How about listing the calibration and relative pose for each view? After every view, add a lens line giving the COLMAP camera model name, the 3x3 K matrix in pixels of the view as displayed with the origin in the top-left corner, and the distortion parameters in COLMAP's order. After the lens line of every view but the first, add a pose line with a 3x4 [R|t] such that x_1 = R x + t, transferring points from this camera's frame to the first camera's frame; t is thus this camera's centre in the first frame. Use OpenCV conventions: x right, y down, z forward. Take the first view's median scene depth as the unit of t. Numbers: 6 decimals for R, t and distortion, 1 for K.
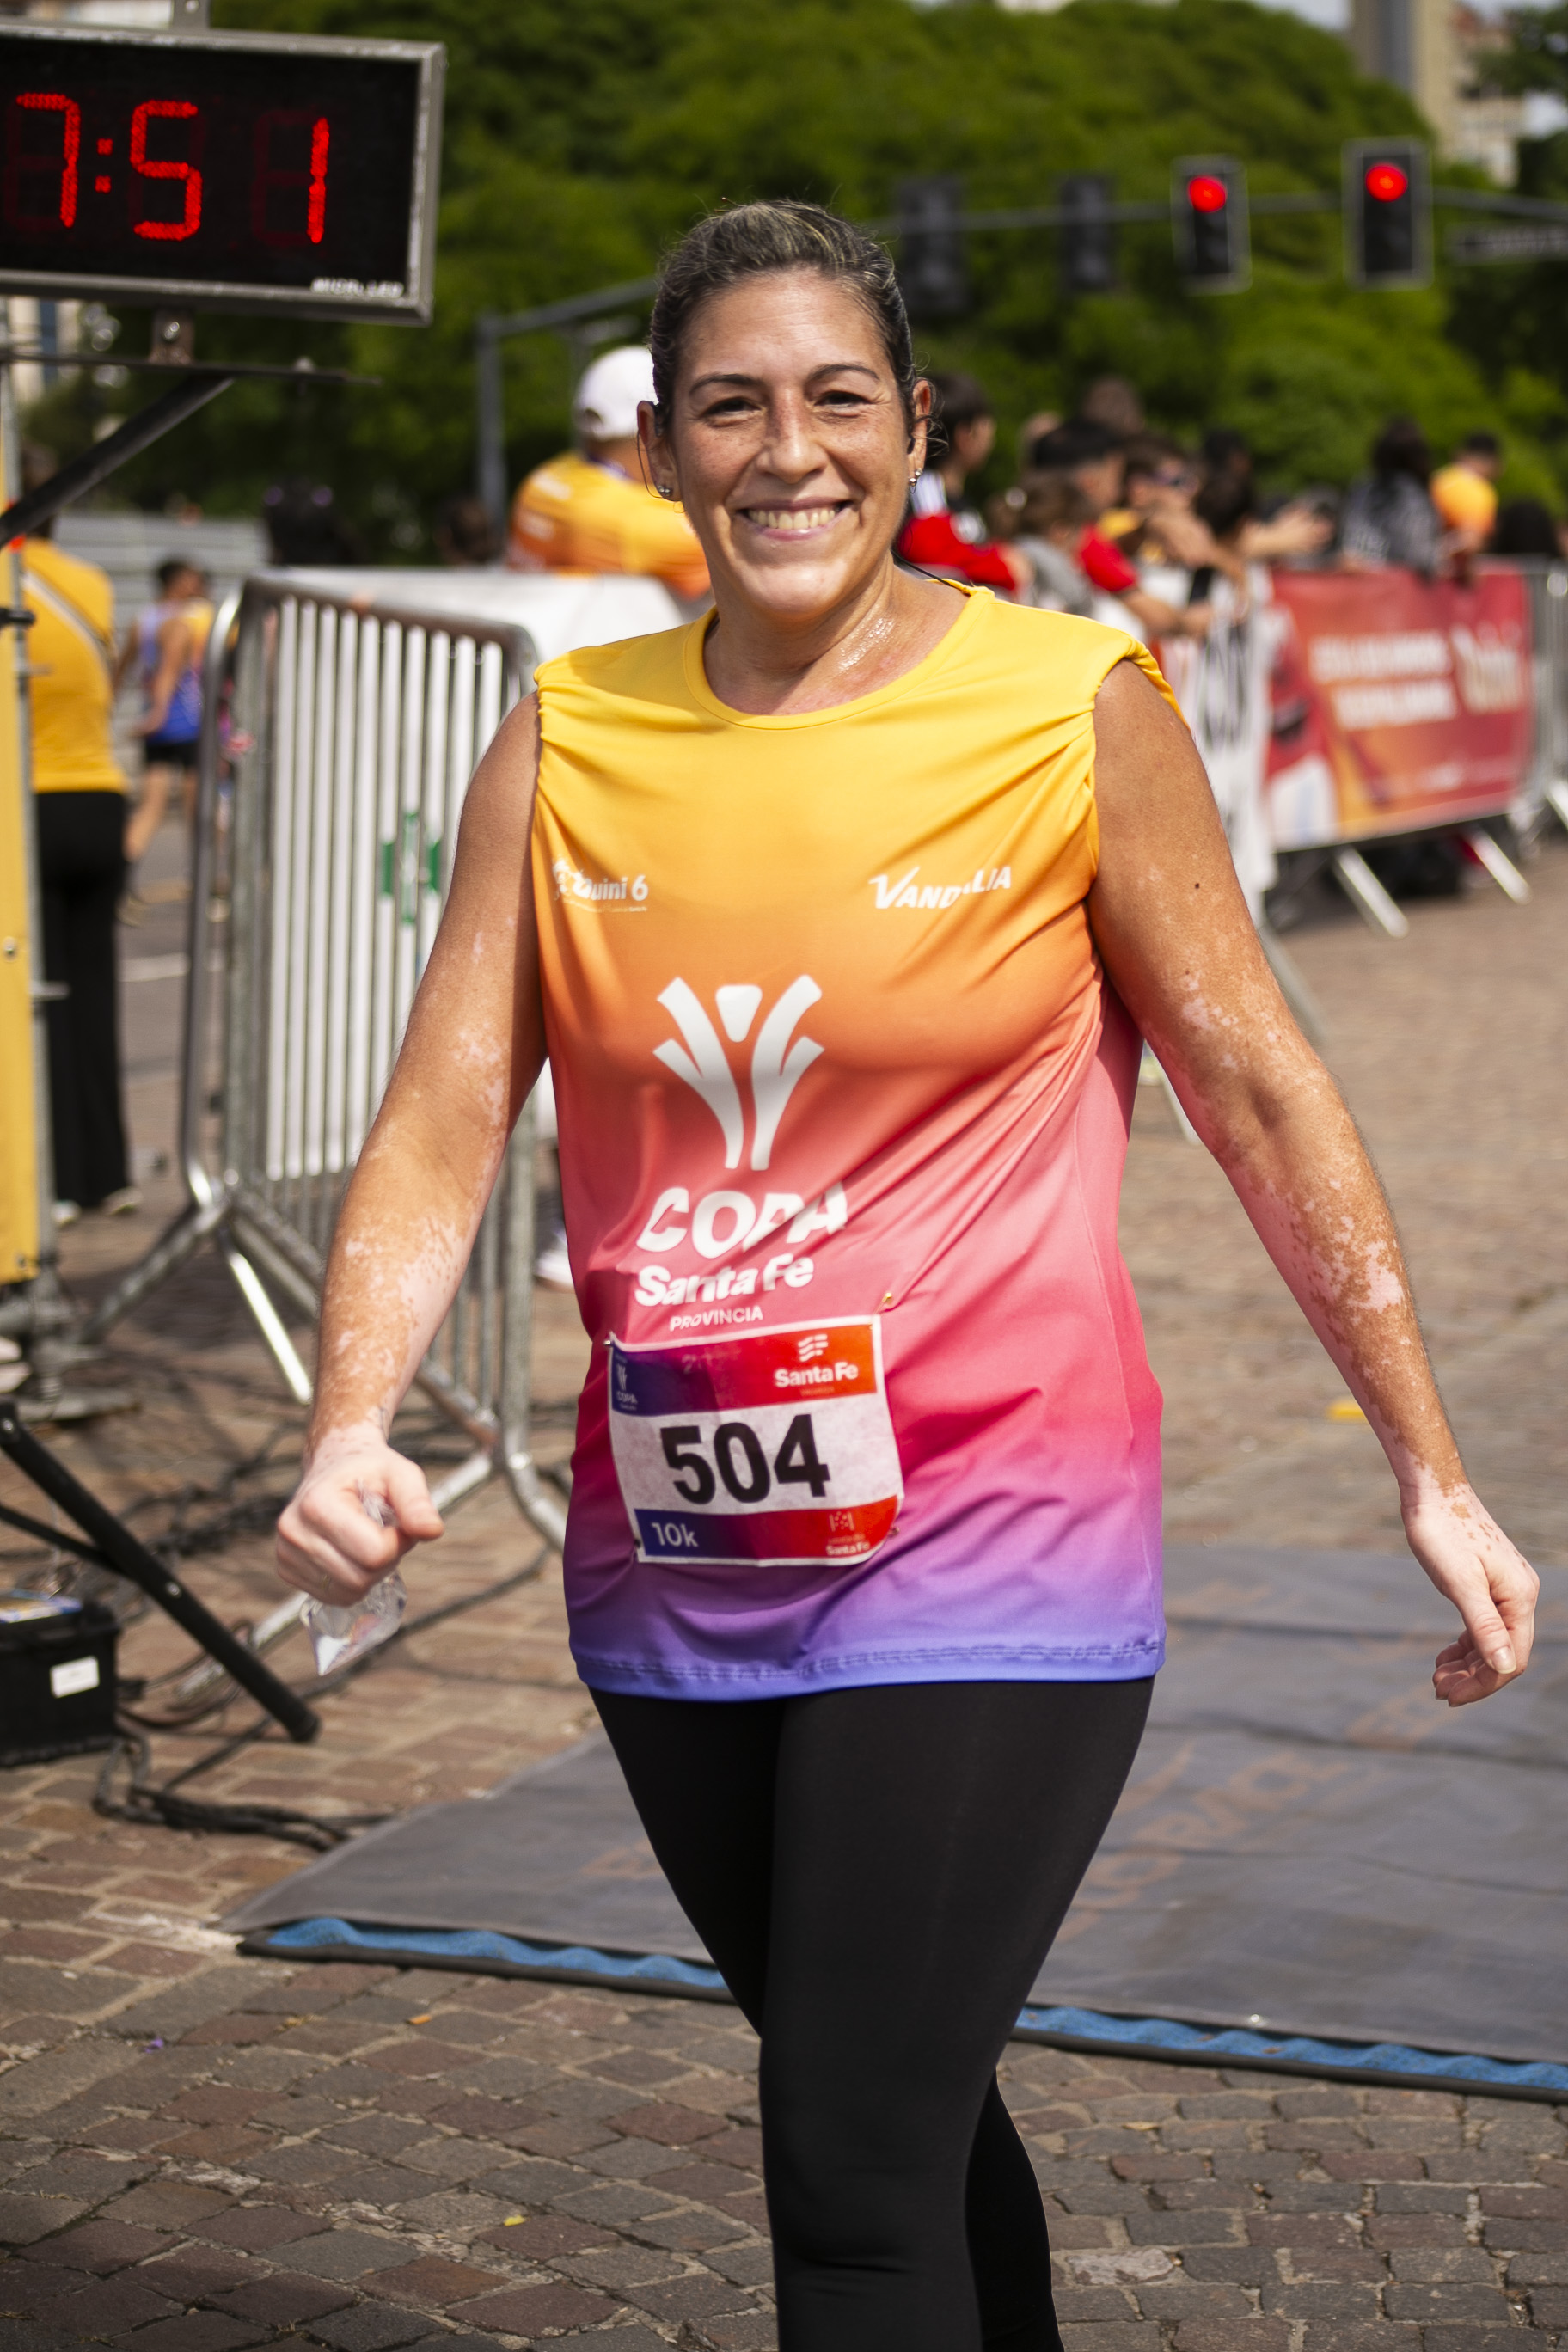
lens RADIAL K [[5440.9, 0, 784.2], [0, 5440.9, 1182.5], [0, 0, 1]] dist [-0.092136, 0.872910]
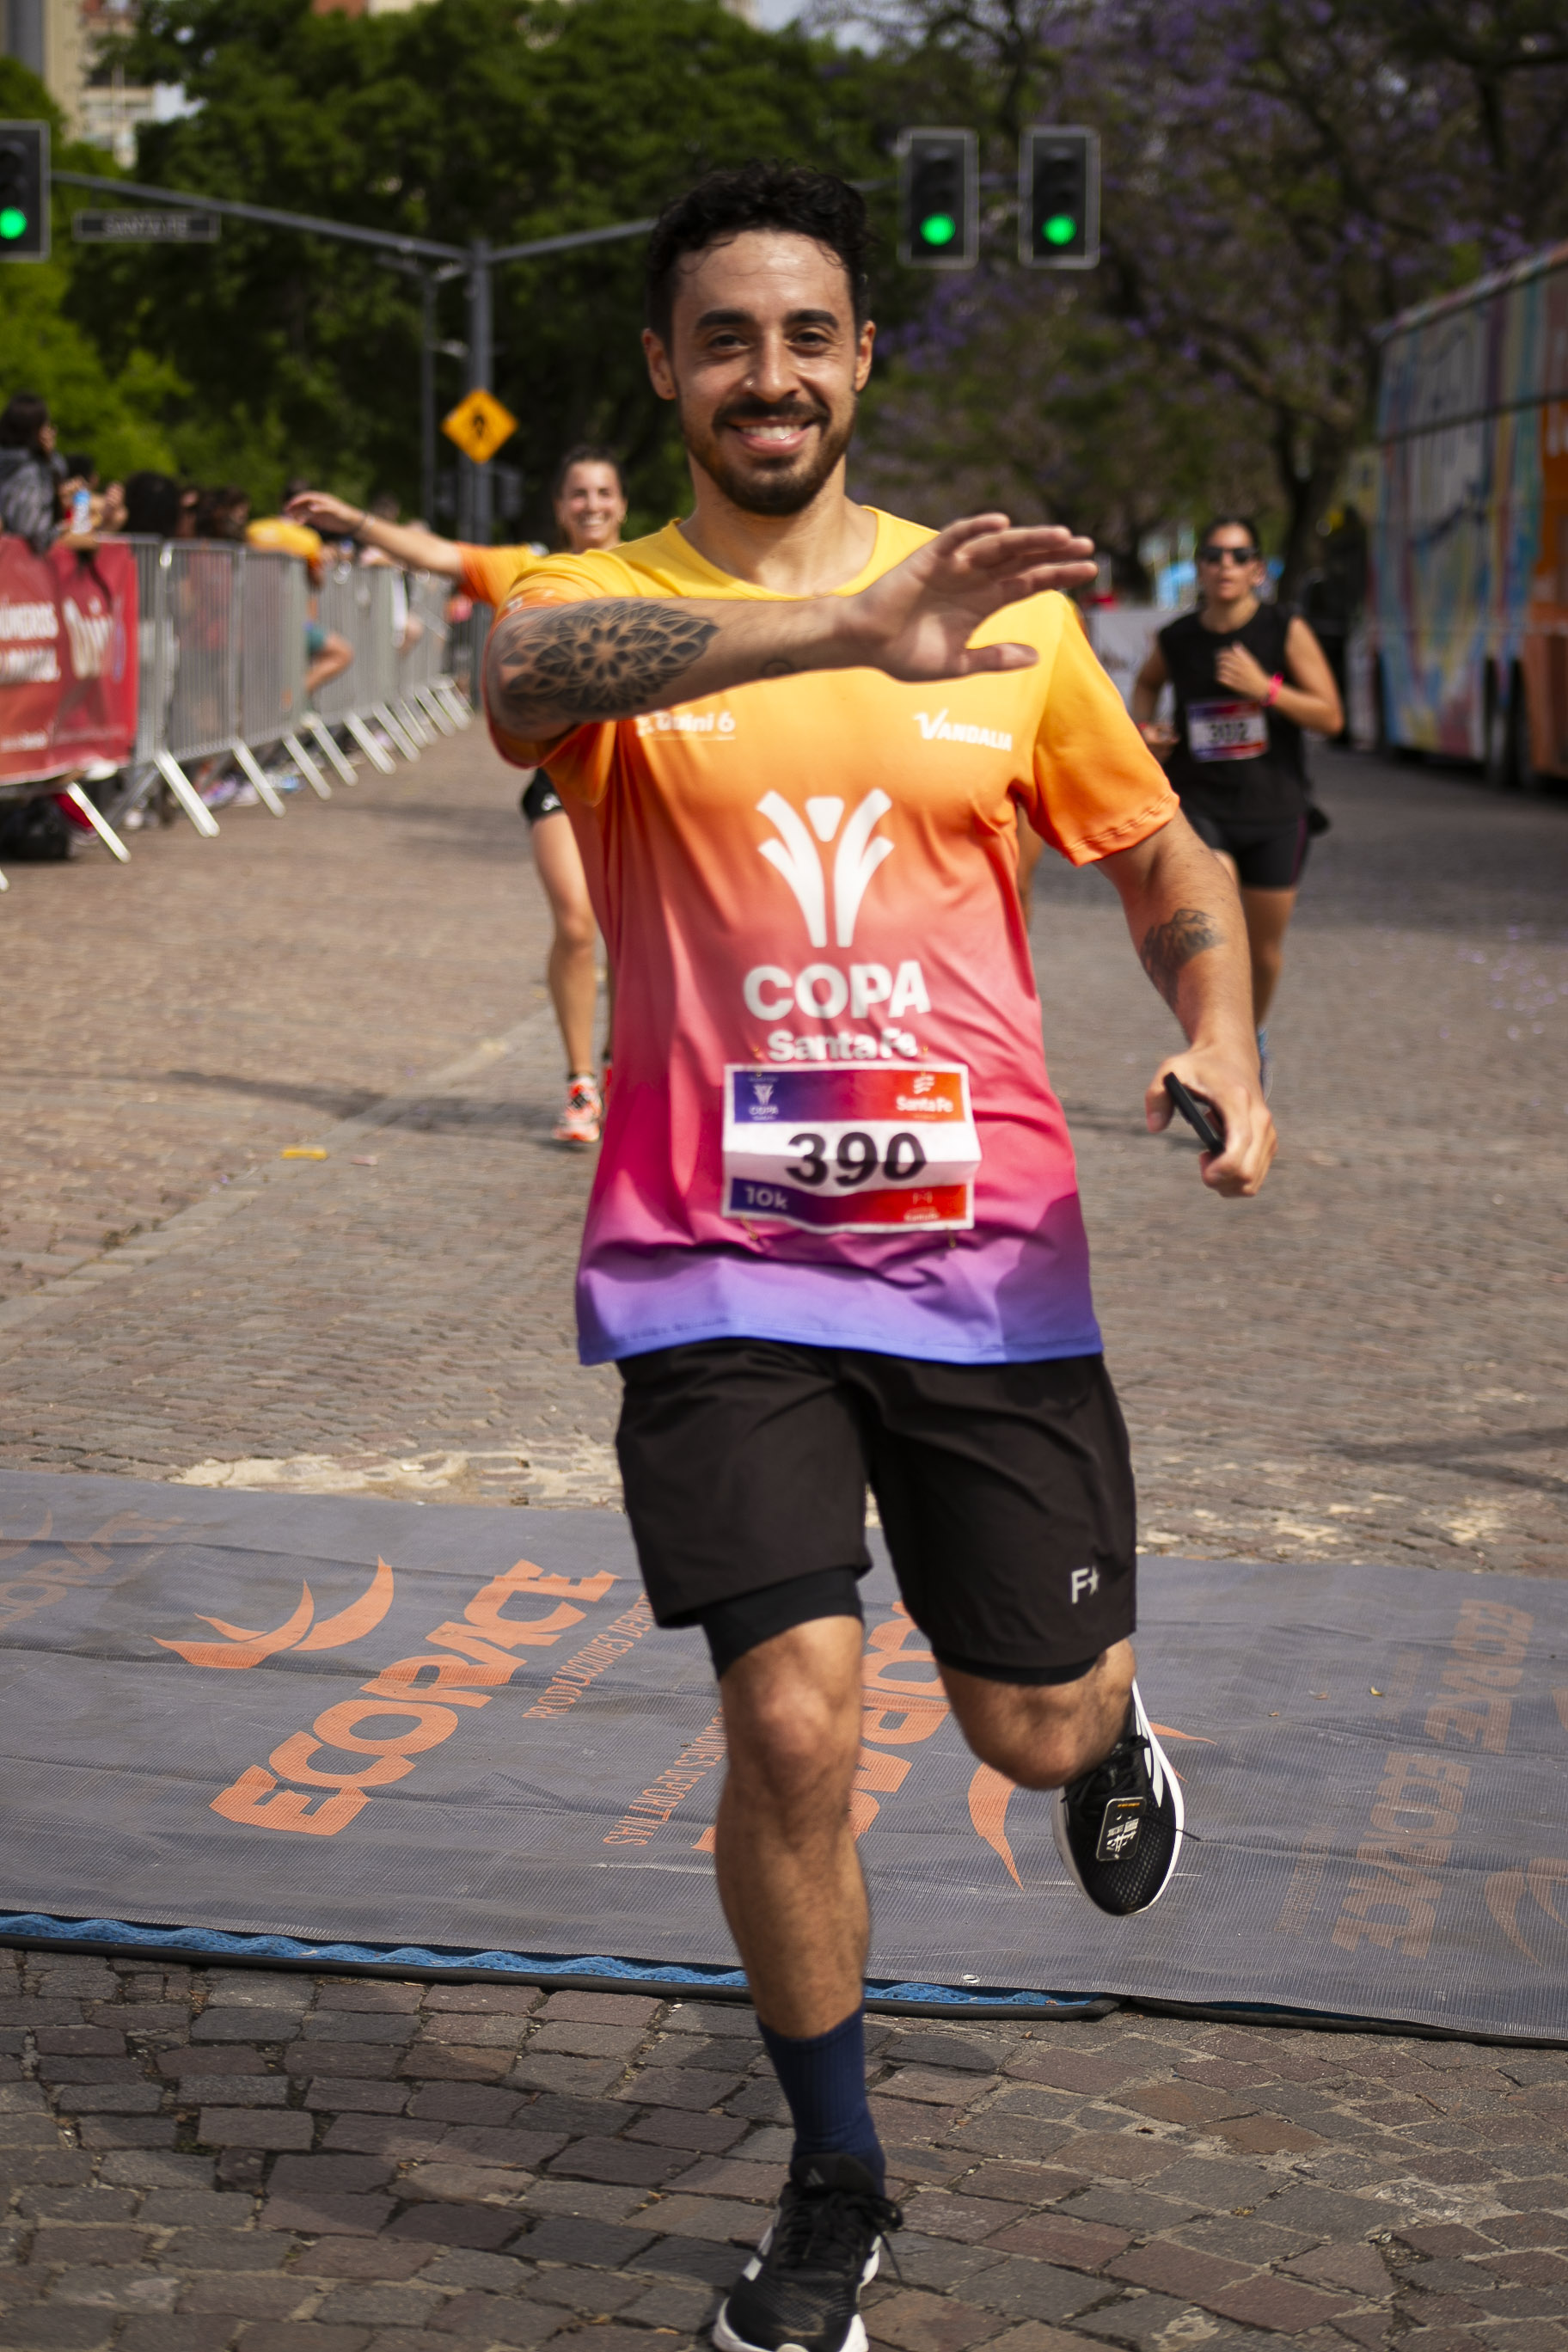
lens RADIAL K [[5359.6, 0, 793.0], [0, 5359.6, 1177.4], [0, 0, 1]] dist [-0.095607, 0.696232]
pose [[0.966956, 0.013407, 0.254592, 0.000947], [-0.014680, 0.999887, 0.003100, 0.008250], [-0.254522, -0.006735, 0.967044, -0.047365]]
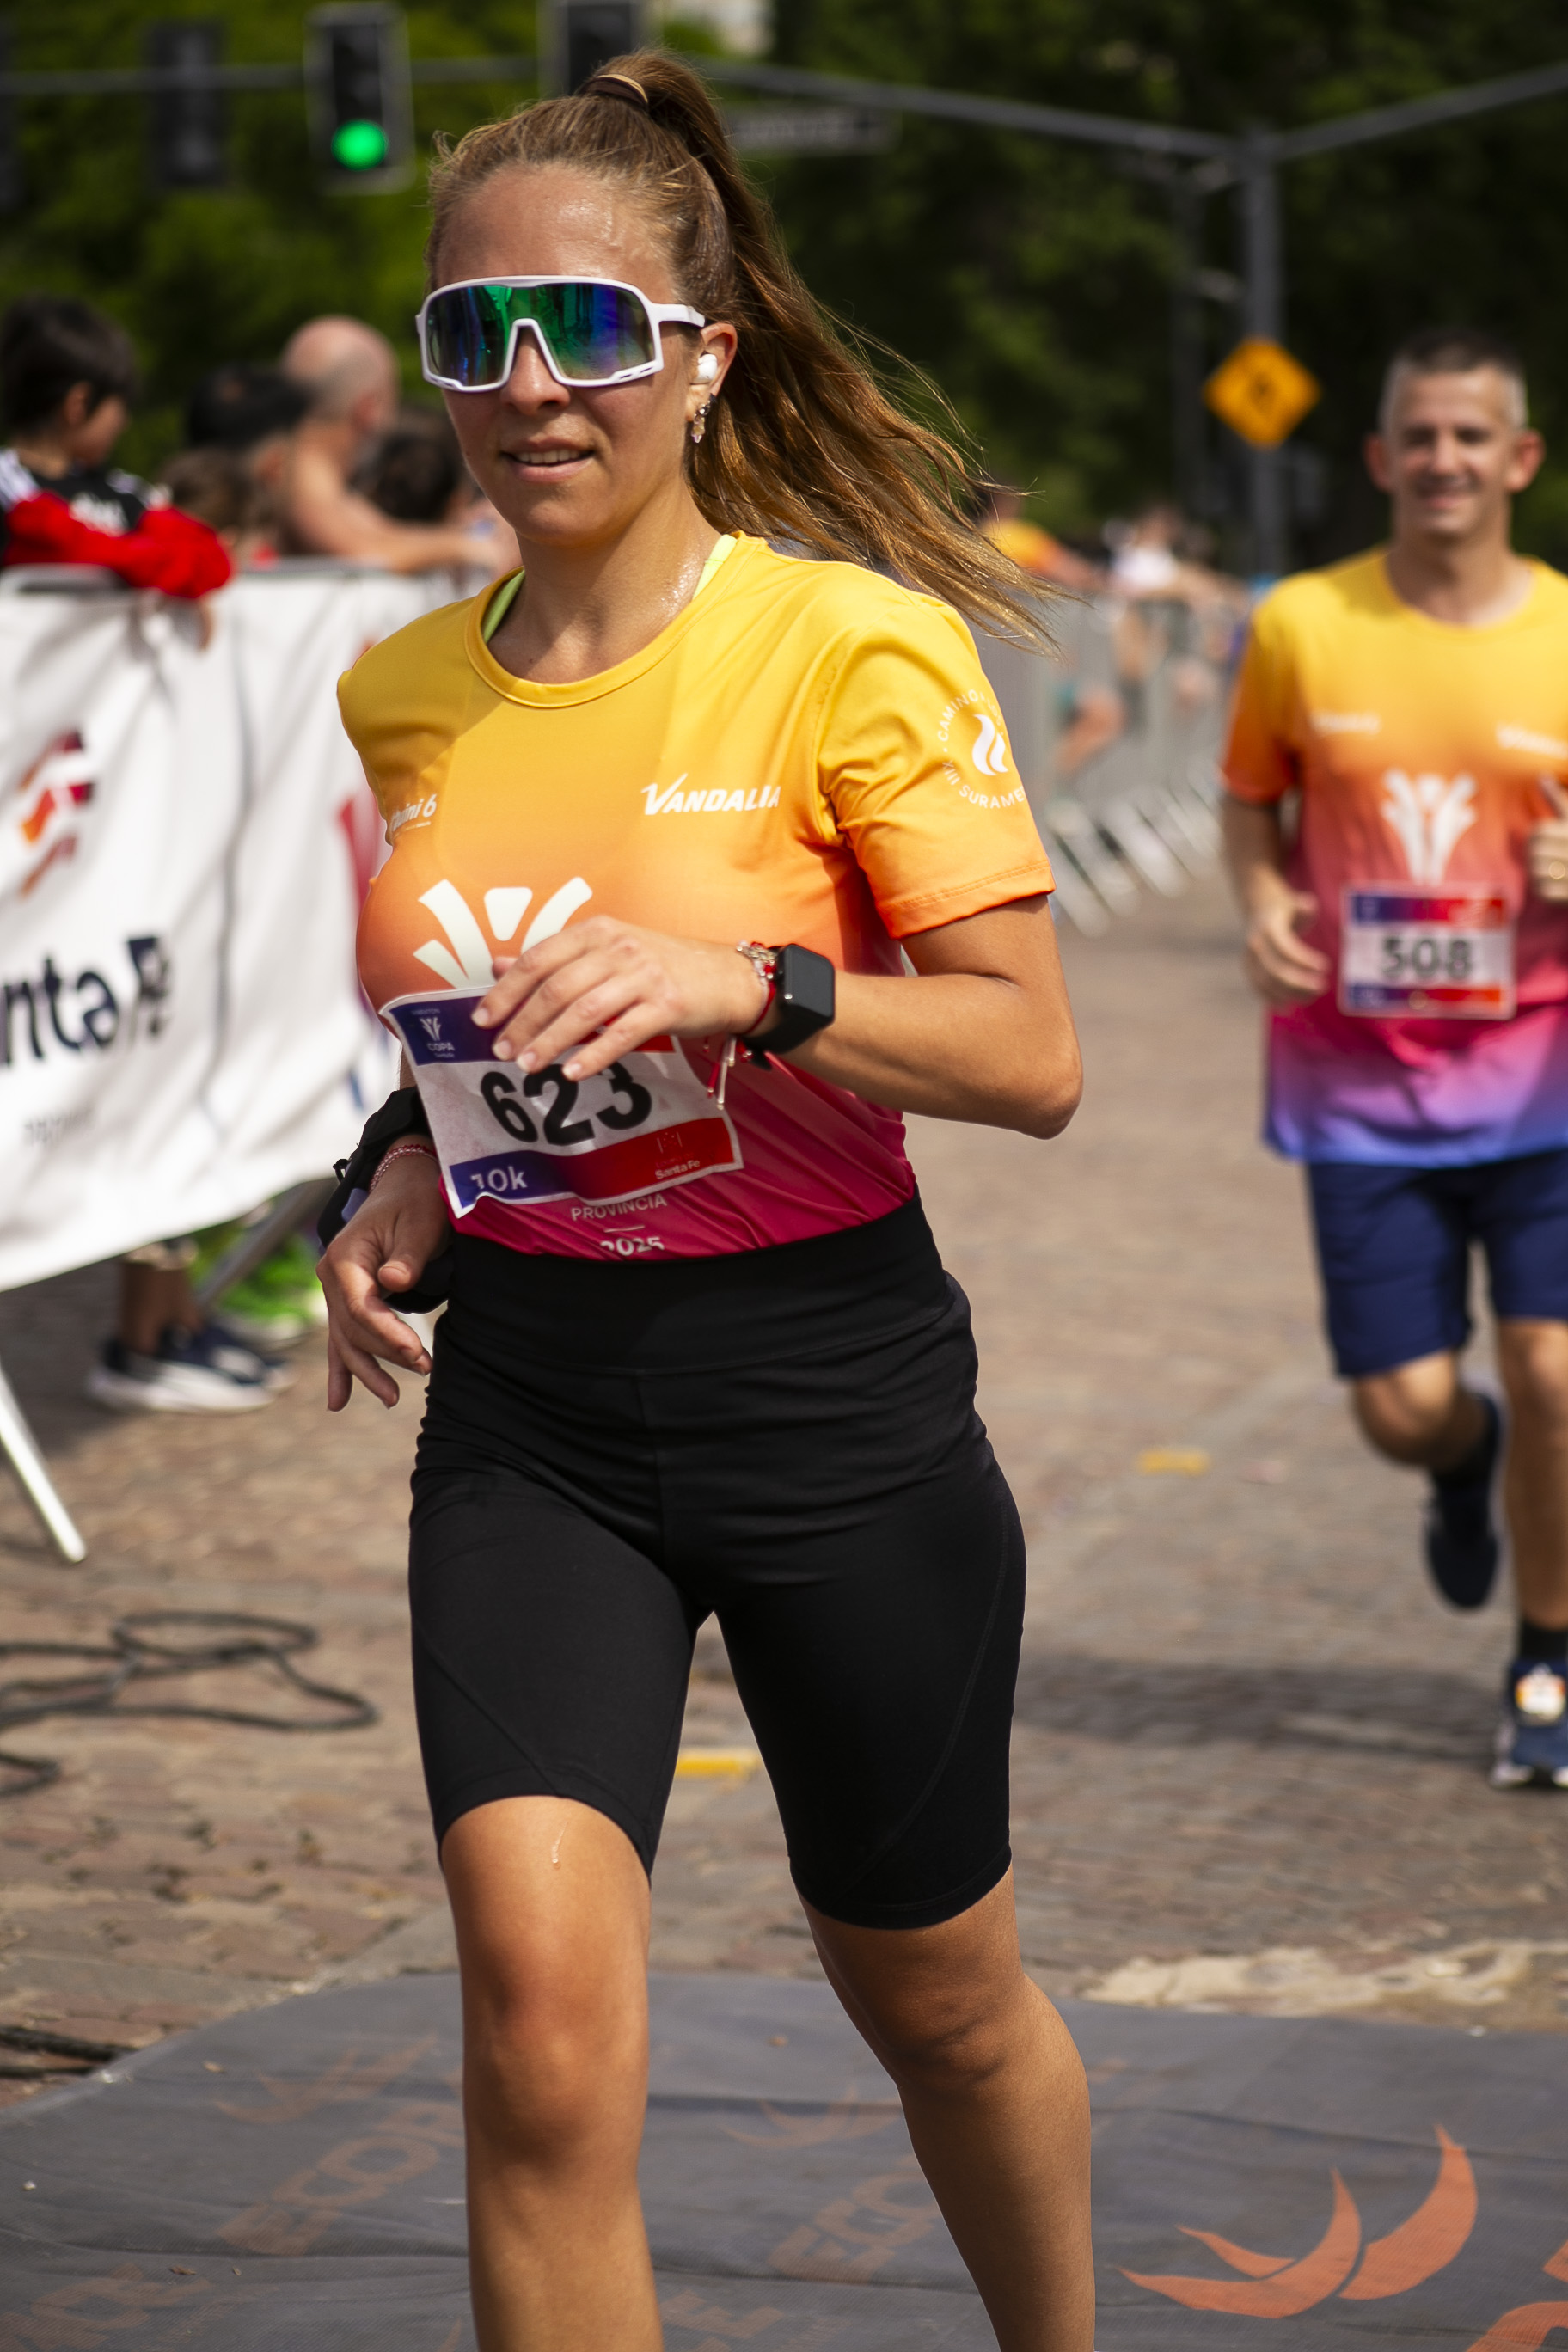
lens RADIAL K [[7352.3, 0, 782.1], [0, 7352.3, 1174.3], [0, 0, 1]] dist [0.474582, 0.402475]
pose [[0.990153, -0.003719, 0.139942, -0.026710], [0.008144, 0.999484, -0.031061, -0.006654], [-0.139755, 0.031894, 0.989672, 0.069995]]
